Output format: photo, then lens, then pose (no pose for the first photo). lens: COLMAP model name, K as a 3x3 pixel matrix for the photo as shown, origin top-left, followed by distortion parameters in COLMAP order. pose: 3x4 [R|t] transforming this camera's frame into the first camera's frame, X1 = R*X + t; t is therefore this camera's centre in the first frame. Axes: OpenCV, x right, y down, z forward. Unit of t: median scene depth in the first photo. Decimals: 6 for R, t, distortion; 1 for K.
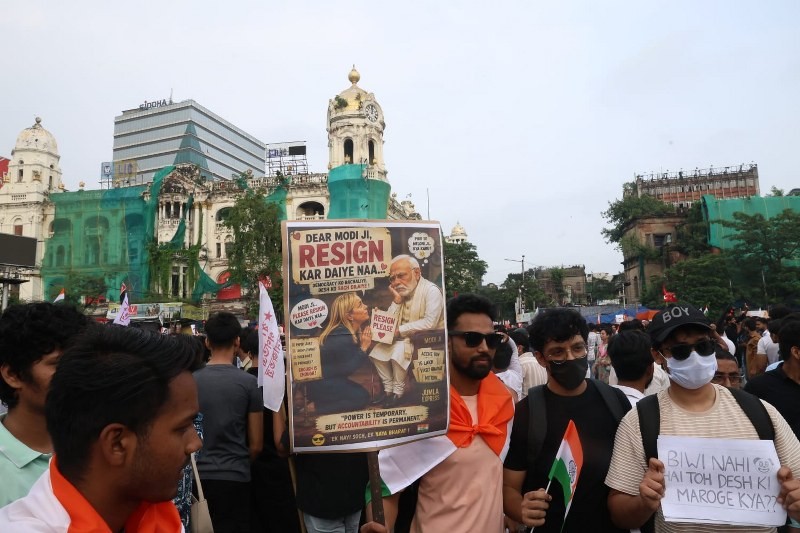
lens RADIAL K [[550.1, 0, 391.1], [0, 550.1, 271.8], [0, 0, 1]] dist [-0.115063, 0.095868]
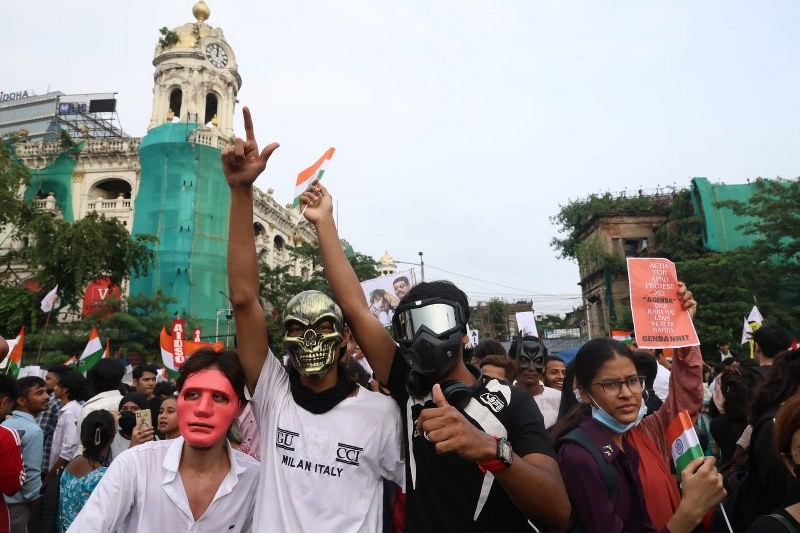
lens RADIAL K [[541.9, 0, 409.4], [0, 541.9, 265.6], [0, 0, 1]] dist [-0.112328, 0.085919]
pose [[0.993905, 0.017404, 0.108855, 0.136617], [-0.006146, 0.994671, -0.102921, 0.036842], [-0.110067, 0.101624, 0.988715, 0.347012]]
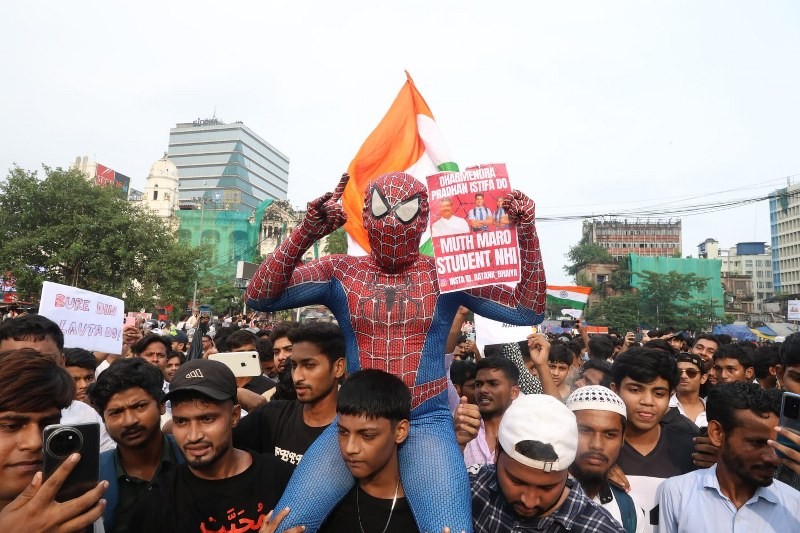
lens RADIAL K [[557.0, 0, 388.2], [0, 557.0, 265.0], [0, 0, 1]] dist [-0.110695, 0.095870]
pose [[0.994722, 0.076570, 0.068296, -0.190121], [-0.076750, 0.997050, 0.000017, -0.050460], [-0.068093, -0.005259, 0.997665, -0.469419]]
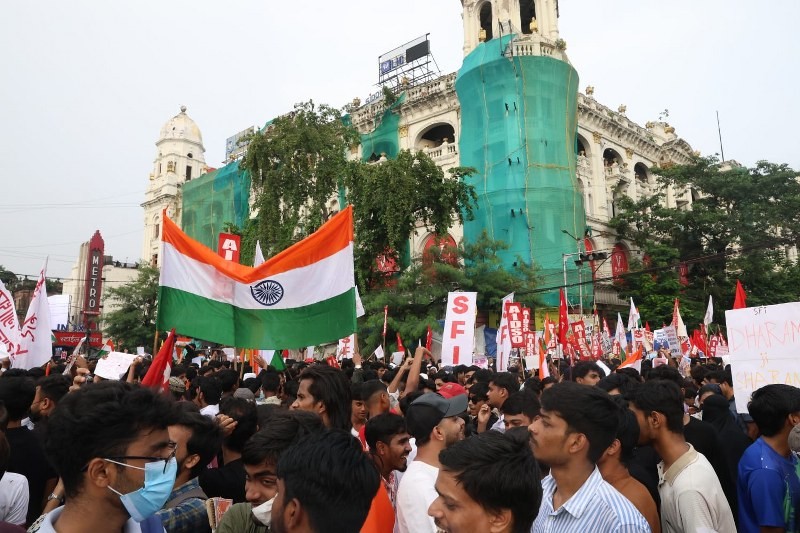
lens RADIAL K [[547.6, 0, 391.5], [0, 547.6, 258.8], [0, 0, 1]] dist [-0.109363, 0.086958]
pose [[0.830080, -0.078350, -0.552113, 0.124543], [0.050900, 0.996593, -0.064900, 0.050682], [0.555316, 0.025770, 0.831240, 0.485698]]
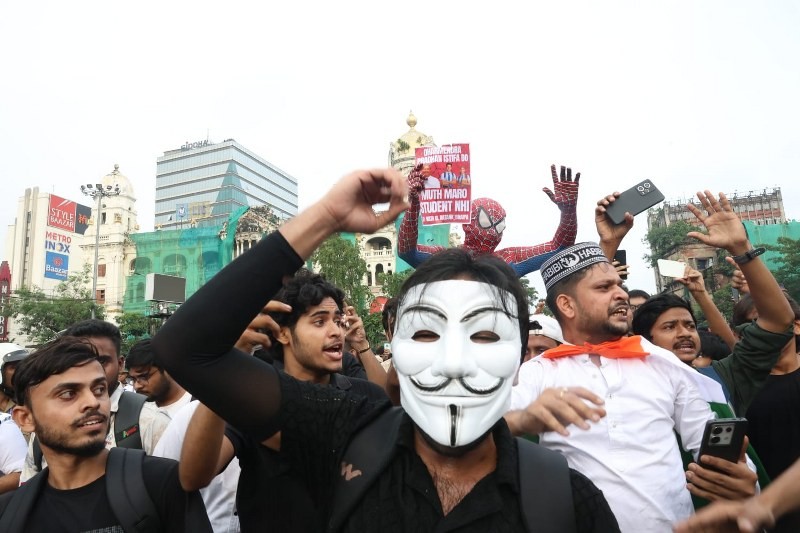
lens RADIAL K [[557.0, 0, 388.2], [0, 557.0, 265.0], [0, 0, 1]] dist [-0.110695, 0.095870]
pose [[0.999630, -0.024887, -0.010991, -0.115257], [0.024142, 0.997698, -0.063376, -0.003039], [0.012542, 0.063087, 0.997929, -0.090842]]
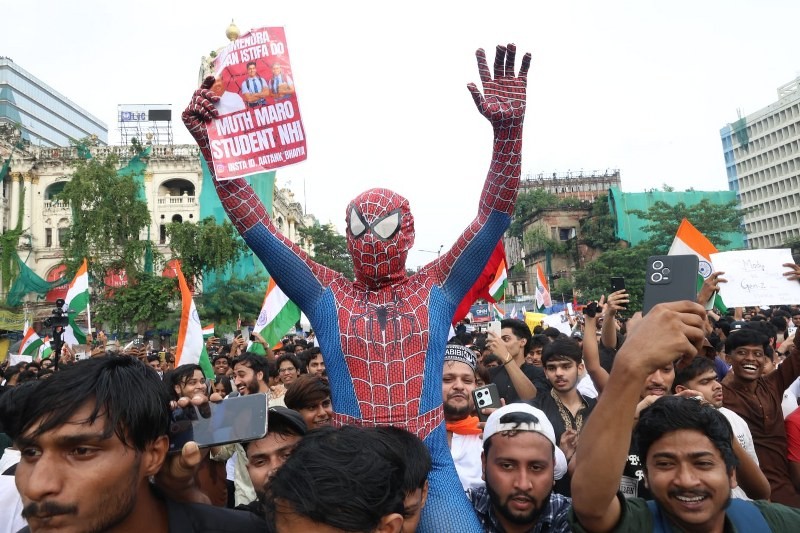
lens RADIAL K [[546.2, 0, 400.0], [0, 546.2, 266.5], [0, 0, 1]] dist [-0.111083, 0.085850]
pose [[0.959167, 0.001632, 0.282835, -0.055151], [0.003941, 0.999809, -0.019136, 0.016686], [-0.282812, 0.019470, 0.958978, 0.155055]]
